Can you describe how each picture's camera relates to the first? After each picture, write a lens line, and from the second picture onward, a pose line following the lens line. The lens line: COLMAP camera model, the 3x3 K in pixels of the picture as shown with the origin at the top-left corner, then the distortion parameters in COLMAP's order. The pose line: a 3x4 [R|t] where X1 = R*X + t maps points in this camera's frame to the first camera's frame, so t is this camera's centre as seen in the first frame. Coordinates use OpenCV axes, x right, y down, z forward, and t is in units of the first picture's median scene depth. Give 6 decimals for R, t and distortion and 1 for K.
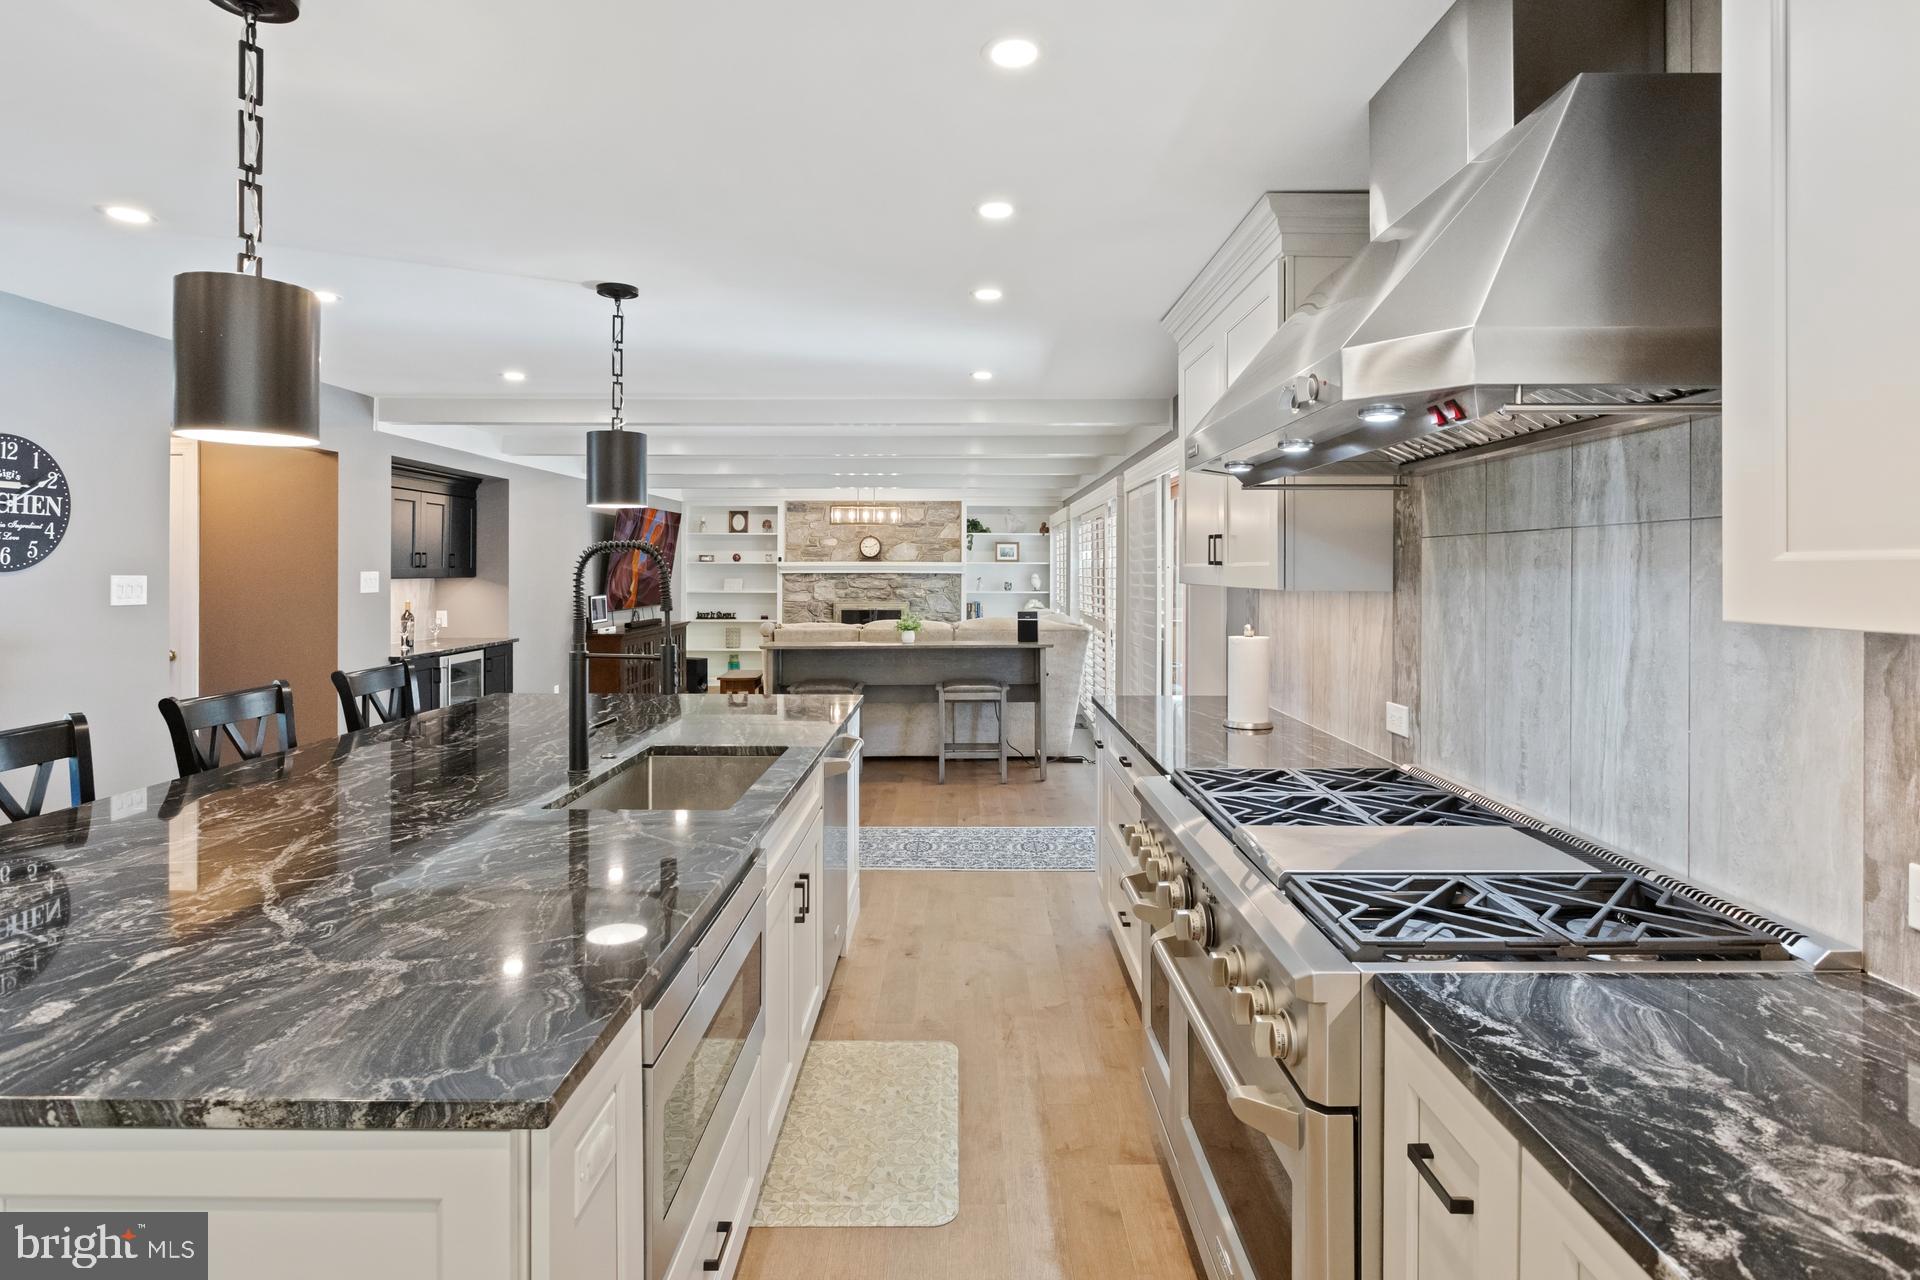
lens RADIAL K [[965.4, 0, 952.3], [0, 965.4, 578.3], [0, 0, 1]] dist [-0.017068, 0.001480]
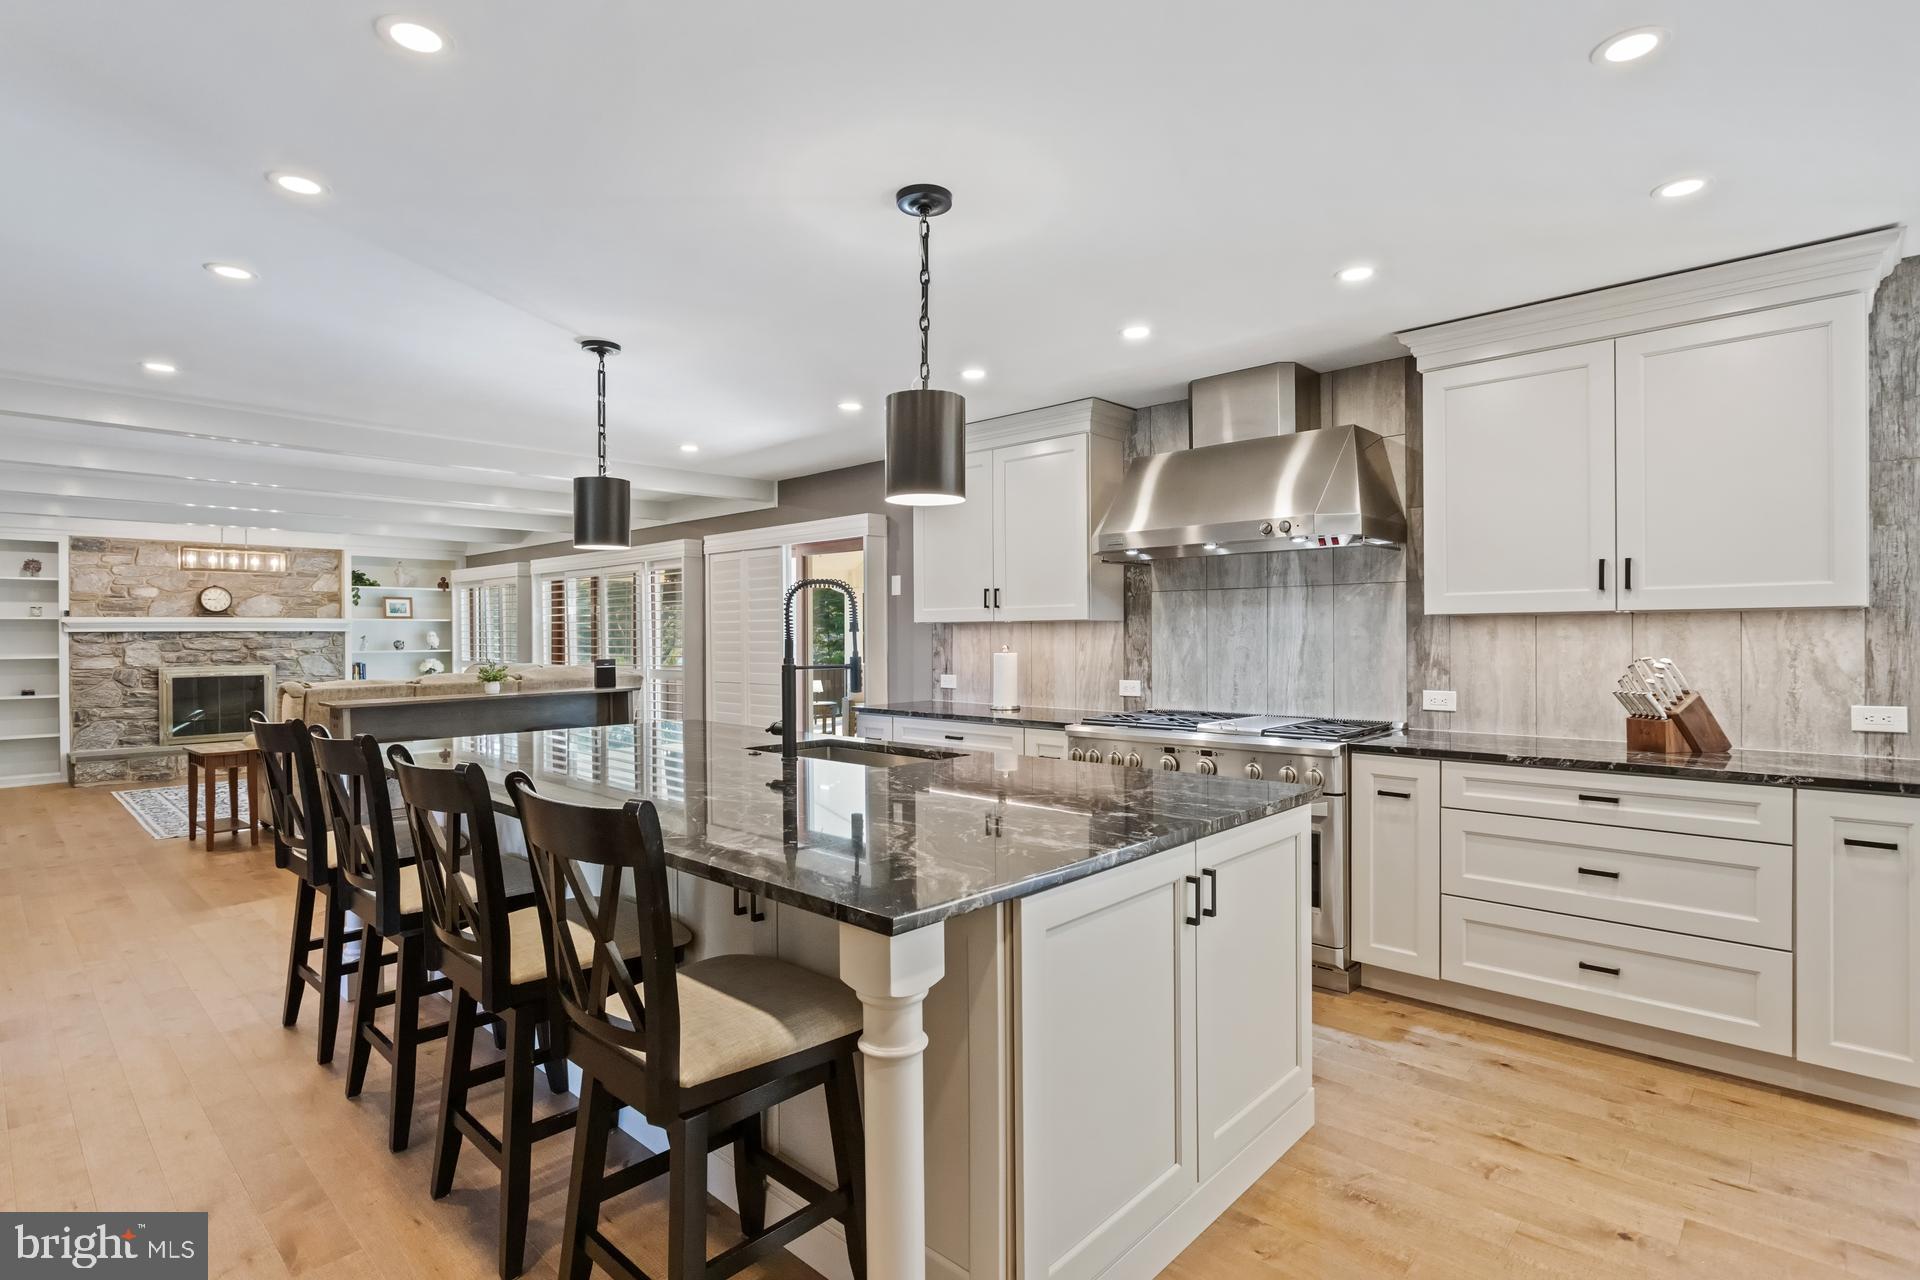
lens RADIAL K [[965.4, 0, 954.6], [0, 965.4, 640.4], [0, 0, 1]] dist [-0.017068, 0.001480]
pose [[0.672602, -0.010001, 0.739937, -0.823586], [0.014100, 0.999900, 0.000698, 0.032753], [-0.739870, 0.009964, 0.672676, -0.014407]]
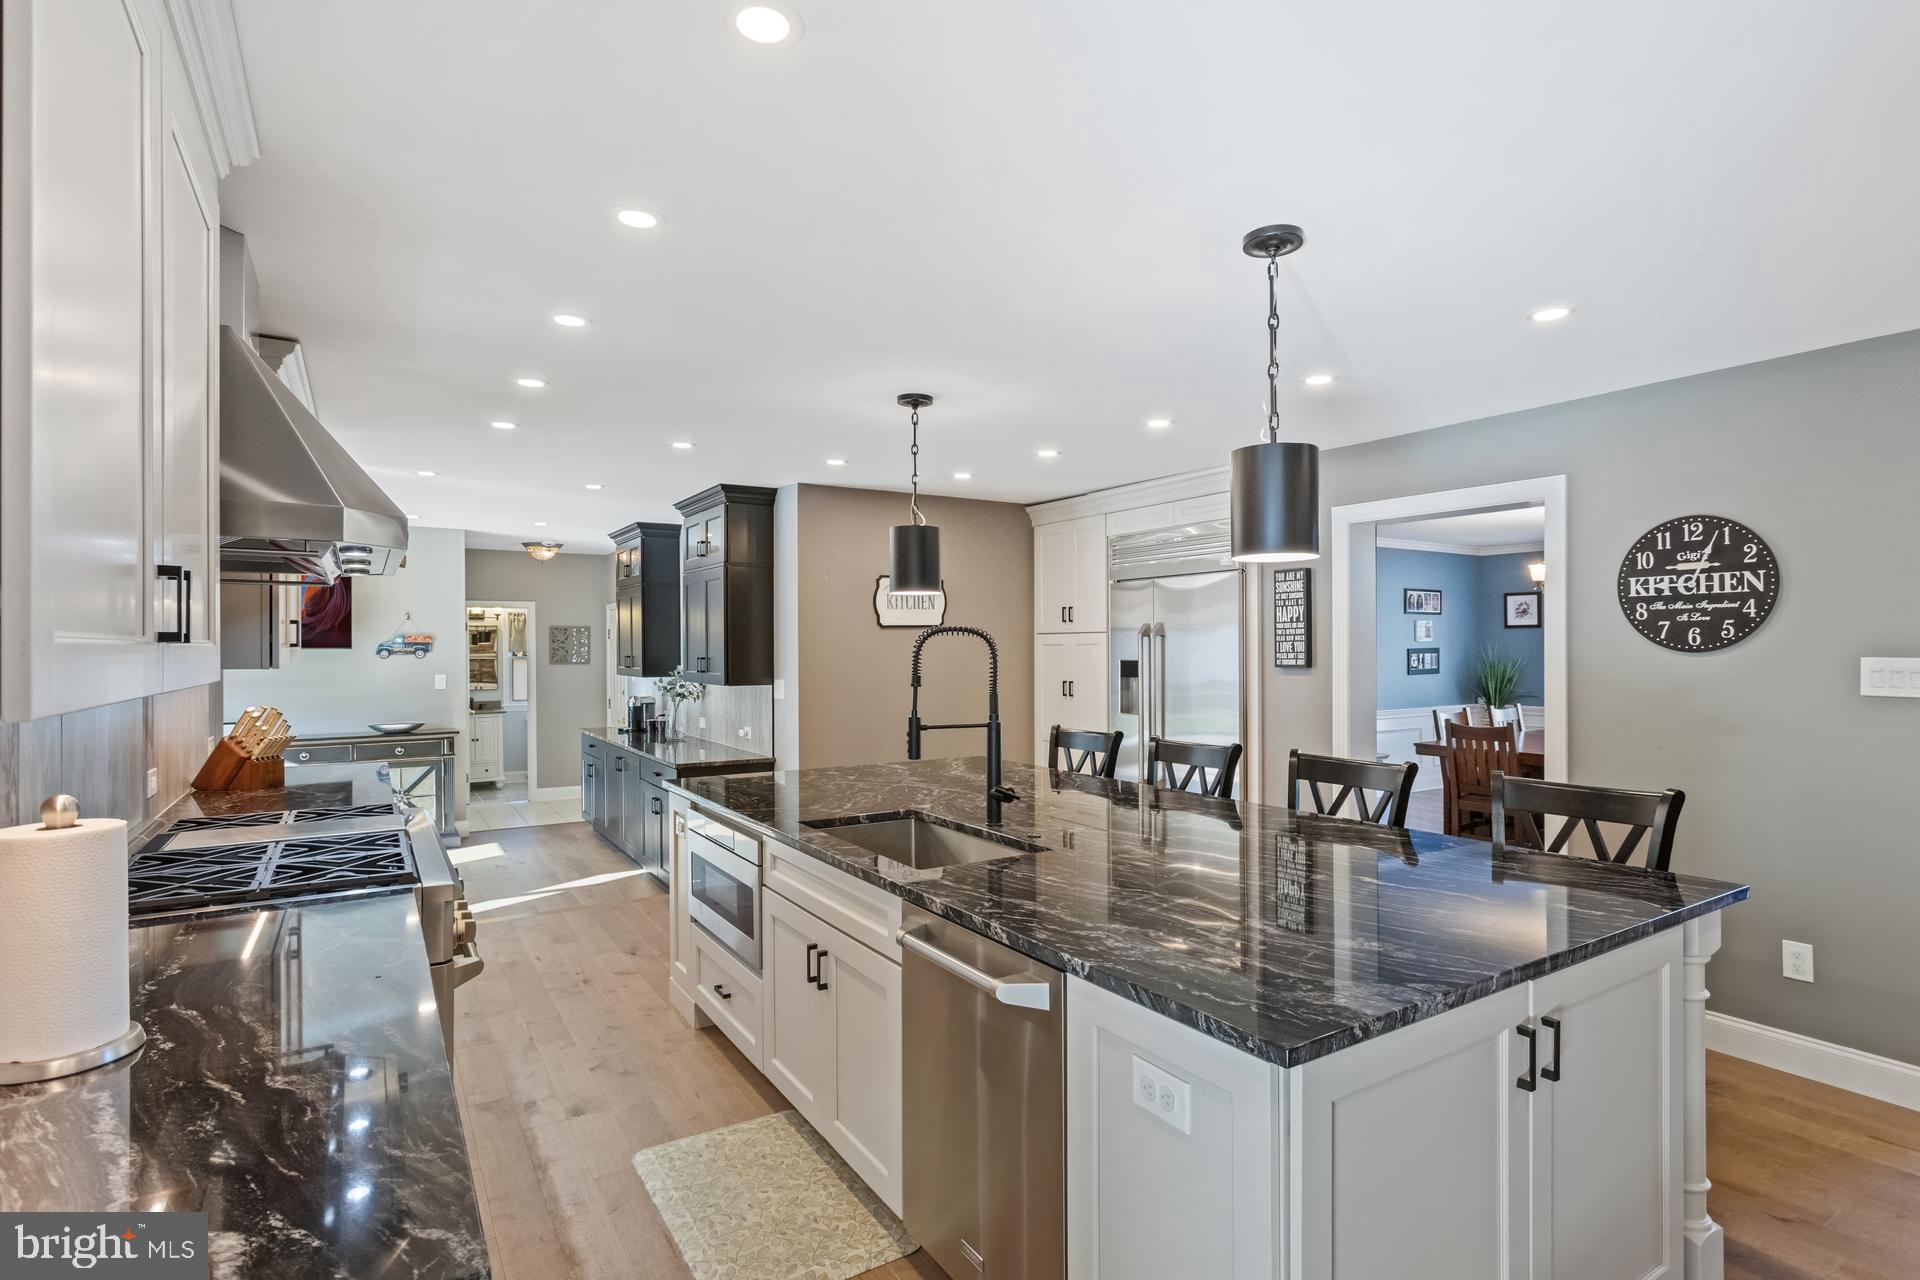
lens RADIAL K [[965.4, 0, 970.9], [0, 965.4, 640.1], [0, 0, 1]] dist [-0.017068, 0.001480]
pose [[-0.834547, -0.003853, -0.550923, 0.183898], [-0.005216, 0.999986, 0.000909, -0.016341], [0.550911, 0.003632, -0.834556, 1.354803]]
